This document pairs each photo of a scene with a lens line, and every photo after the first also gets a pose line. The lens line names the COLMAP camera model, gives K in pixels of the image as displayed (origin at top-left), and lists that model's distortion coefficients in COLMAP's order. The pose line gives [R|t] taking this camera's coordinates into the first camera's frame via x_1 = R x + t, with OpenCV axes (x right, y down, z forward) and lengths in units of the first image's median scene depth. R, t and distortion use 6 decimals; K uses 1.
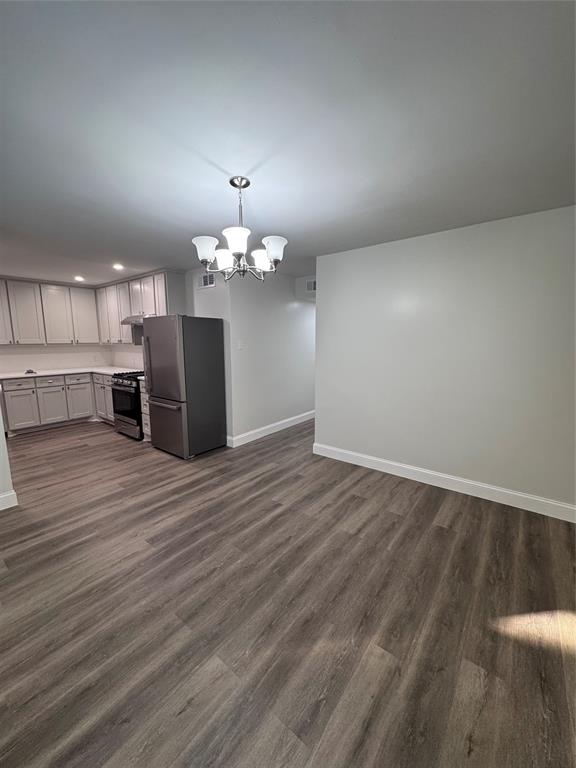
lens RADIAL K [[306.3, 0, 288.0], [0, 306.3, 384.0], [0, 0, 1]] dist [-0.000384, 0.000825]
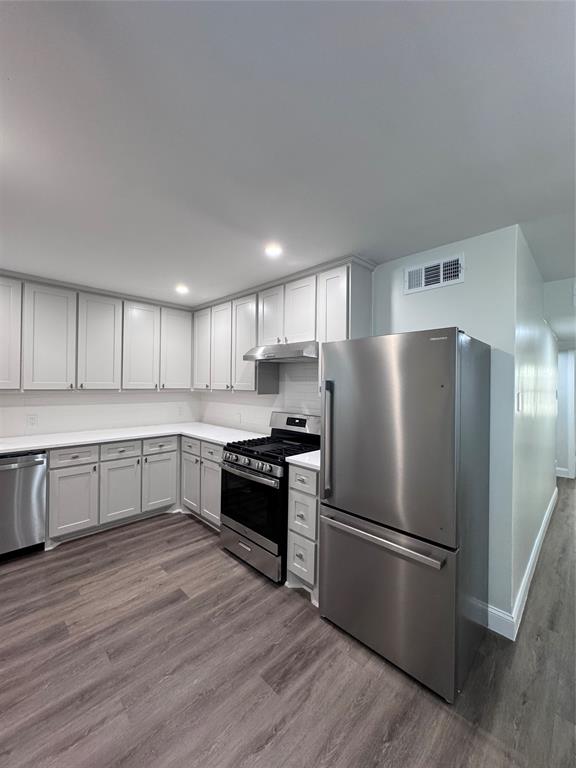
lens RADIAL K [[306.3, 0, 288.0], [0, 306.3, 384.0], [0, 0, 1]] dist [-0.000384, 0.000825]
pose [[0.992952, 0.016104, -0.117420, -0.495116], [-0.033246, 0.988794, -0.145534, -0.081099], [0.113760, 0.148412, 0.982361, 0.548601]]
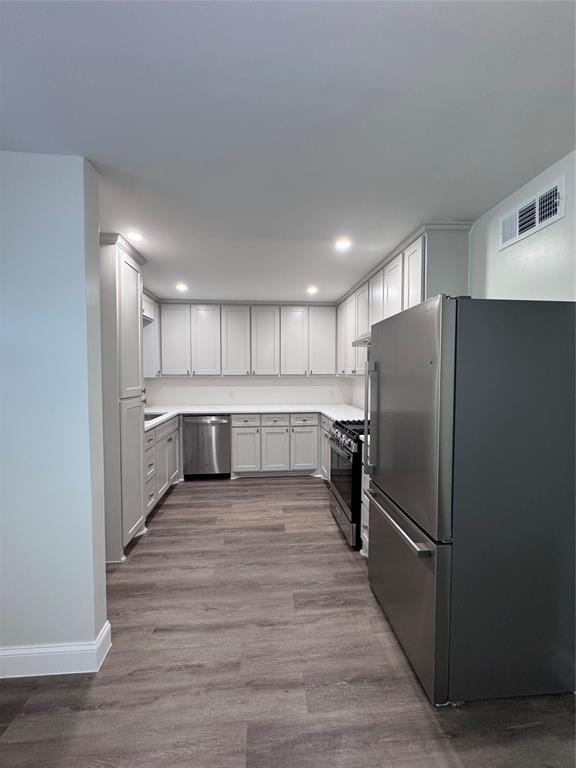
lens RADIAL K [[306.3, 0, 288.0], [0, 306.3, 384.0], [0, 0, 1]] dist [-0.000384, 0.000825]
pose [[0.683969, 0.031064, -0.728849, -0.206245], [-0.107792, 0.992430, -0.058856, -0.079046], [0.721503, 0.118820, 0.682140, 0.597236]]
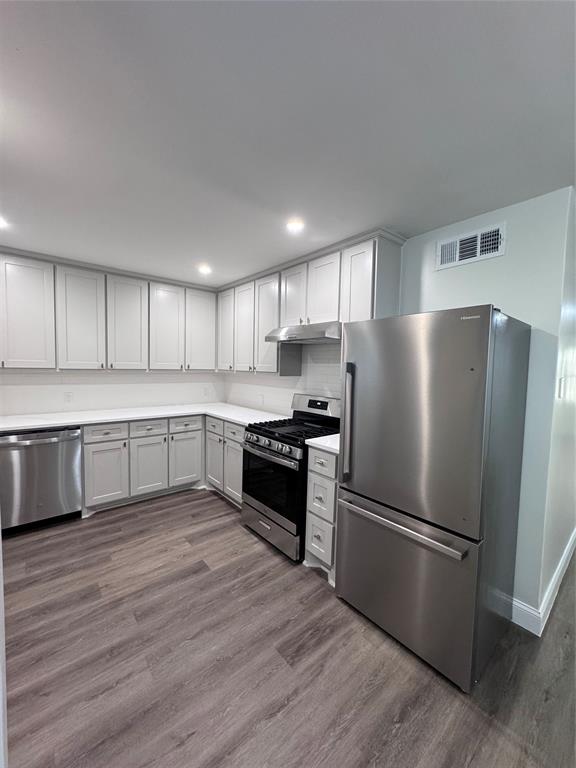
lens RADIAL K [[306.3, 0, 288.0], [0, 306.3, 384.0], [0, 0, 1]] dist [-0.000384, 0.000825]
pose [[0.978704, 0.037707, -0.201782, -0.484720], [-0.055584, 0.994942, -0.083677, -0.082500], [0.197606, 0.093110, 0.975850, 0.560911]]
